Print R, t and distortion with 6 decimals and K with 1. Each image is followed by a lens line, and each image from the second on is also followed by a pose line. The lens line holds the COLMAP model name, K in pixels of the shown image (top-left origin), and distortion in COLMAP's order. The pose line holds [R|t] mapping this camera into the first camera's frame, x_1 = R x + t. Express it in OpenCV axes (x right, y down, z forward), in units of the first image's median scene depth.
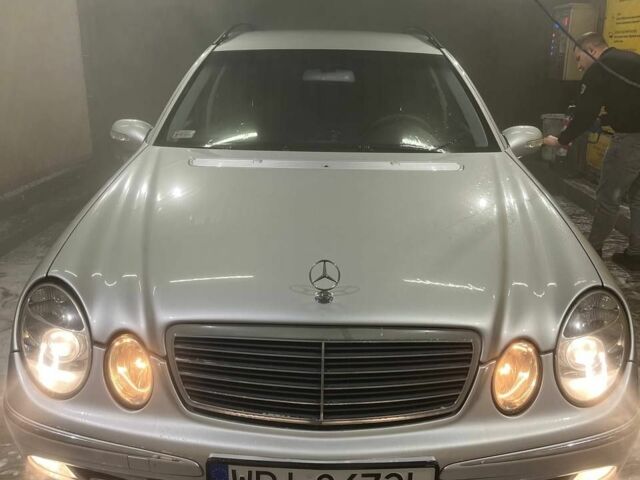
lens RADIAL K [[660.8, 0, 317.8], [0, 660.8, 236.9], [0, 0, 1]] dist [0.019048, 0.000000]
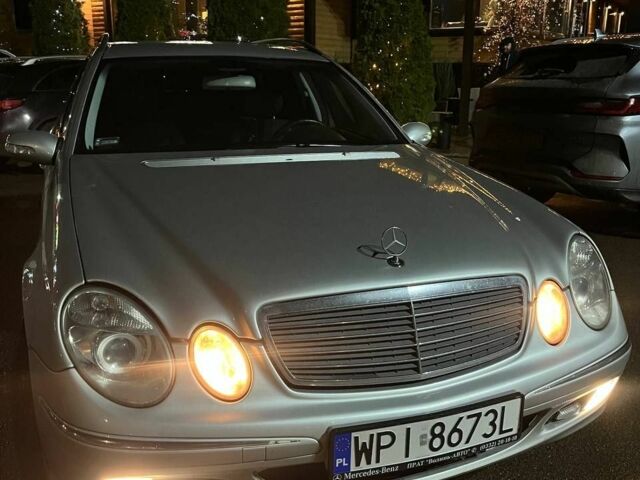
lens RADIAL K [[660.8, 0, 317.7], [0, 660.8, 241.3], [0, 0, 1]] dist [0.019048, 0.000000]
pose [[0.931340, -0.100419, 0.350032, -0.478057], [0.114920, 0.993156, -0.020848, 0.067382], [-0.345543, 0.059643, 0.936506, 0.057318]]
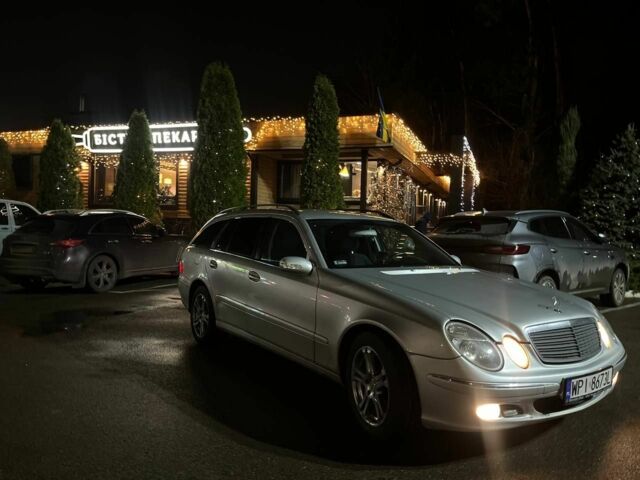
lens RADIAL K [[495.4, 0, 318.8], [0, 495.4, 239.1], [0, 0, 1]] dist [0.037717, -0.050465]
pose [[0.814571, -0.003034, 0.580056, -1.813100], [0.150532, 0.966833, -0.206334, 0.083939], [-0.560191, 0.255390, 0.788011, -0.031493]]
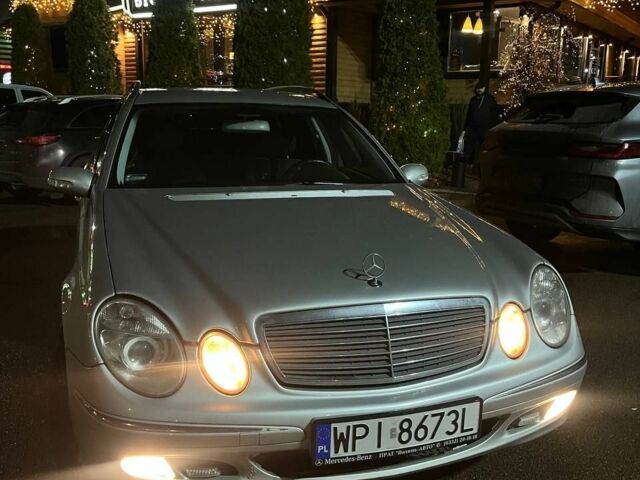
lens RADIAL K [[660.8, 0, 317.7], [0, 660.8, 240.5], [0, 0, 1]] dist [0.019048, 0.000000]
pose [[0.944195, -0.065055, 0.322898, -0.496434], [0.095392, 0.992298, -0.079020, 0.101170], [-0.315271, 0.105412, 0.943129, -0.151358]]
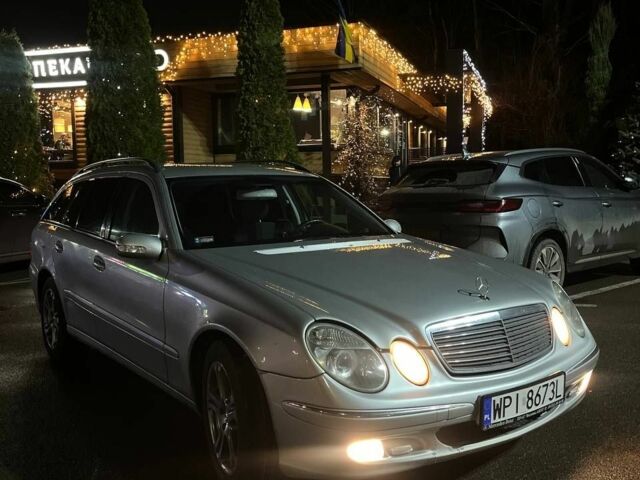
lens RADIAL K [[660.8, 0, 316.6], [0, 660.8, 236.2], [0, 0, 1]] dist [0.019048, 0.000000]
pose [[0.799535, -0.074455, 0.595987, -1.368552], [0.198306, 0.969365, -0.144933, 0.100817], [-0.566938, 0.234067, 0.789806, -0.147944]]
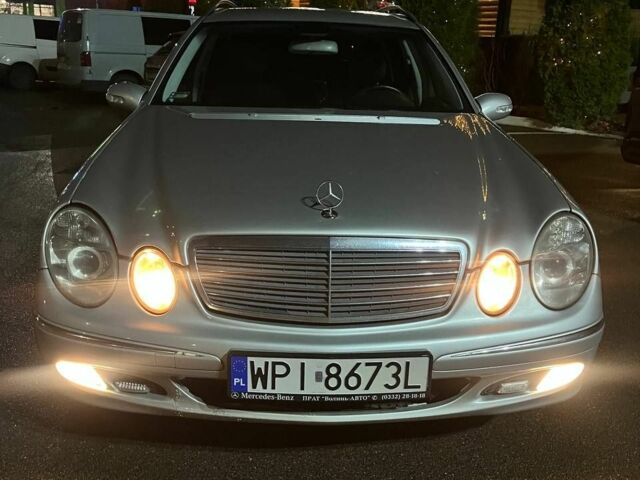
lens RADIAL K [[660.8, 0, 317.2], [0, 660.8, 243.5], [0, 0, 1]] dist [0.019048, 0.000000]
pose [[0.998507, -0.002699, 0.054565, -0.072898], [0.002599, 0.999995, 0.001900, 0.142236], [-0.054569, -0.001755, 0.998508, -0.119105]]
